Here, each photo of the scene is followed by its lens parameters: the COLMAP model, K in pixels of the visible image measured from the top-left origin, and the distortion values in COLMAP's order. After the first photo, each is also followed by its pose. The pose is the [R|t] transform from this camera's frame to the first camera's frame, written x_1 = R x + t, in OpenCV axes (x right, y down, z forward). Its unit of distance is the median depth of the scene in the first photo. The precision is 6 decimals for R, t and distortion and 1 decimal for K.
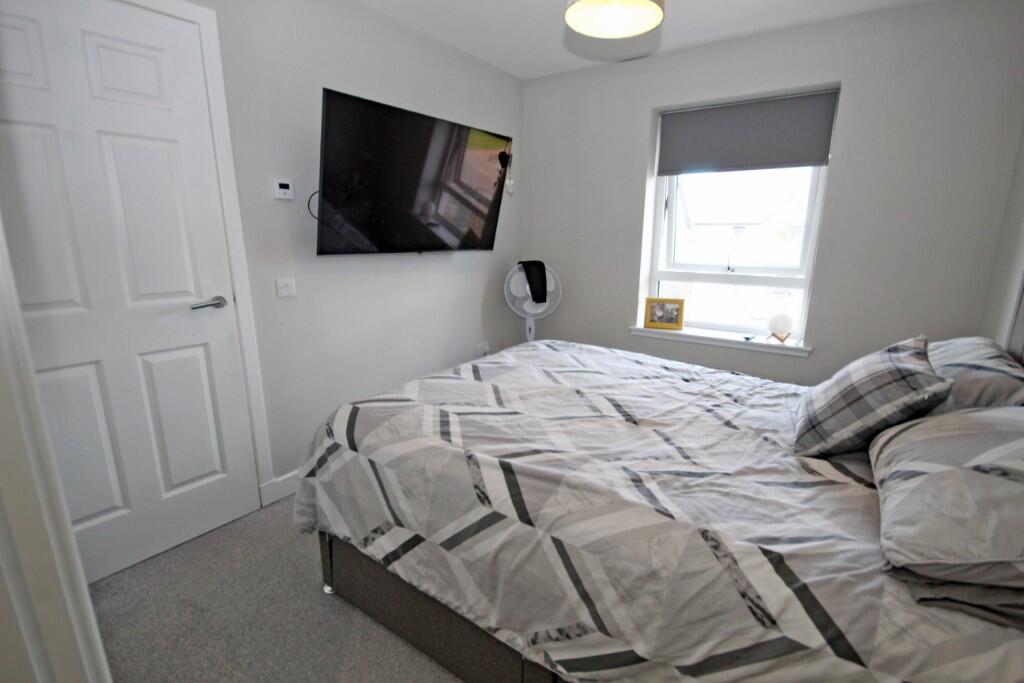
lens RADIAL K [[473.6, 0, 523.0], [0, 473.6, 338.5], [0, 0, 1]] dist [0.001035, -0.001003]
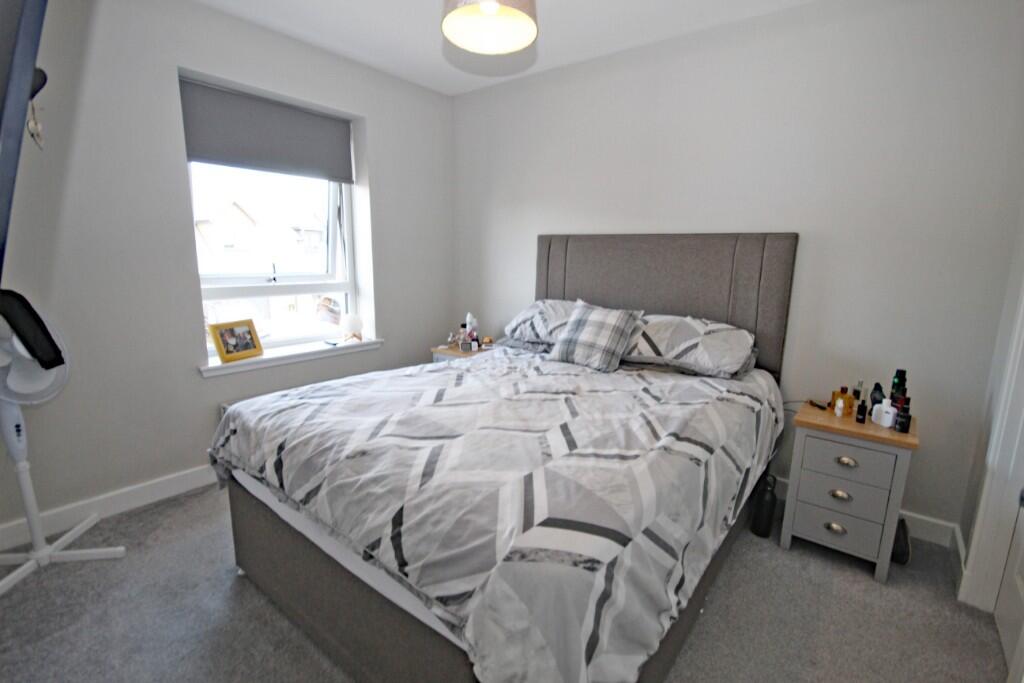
lens RADIAL K [[473.6, 0, 517.4], [0, 473.6, 343.4], [0, 0, 1]] dist [0.001035, -0.001003]
pose [[0.071064, -0.194289, 0.978367, -0.628676], [0.202313, 0.963267, 0.176596, -0.130140], [-0.976739, 0.185387, 0.107761, 0.646623]]
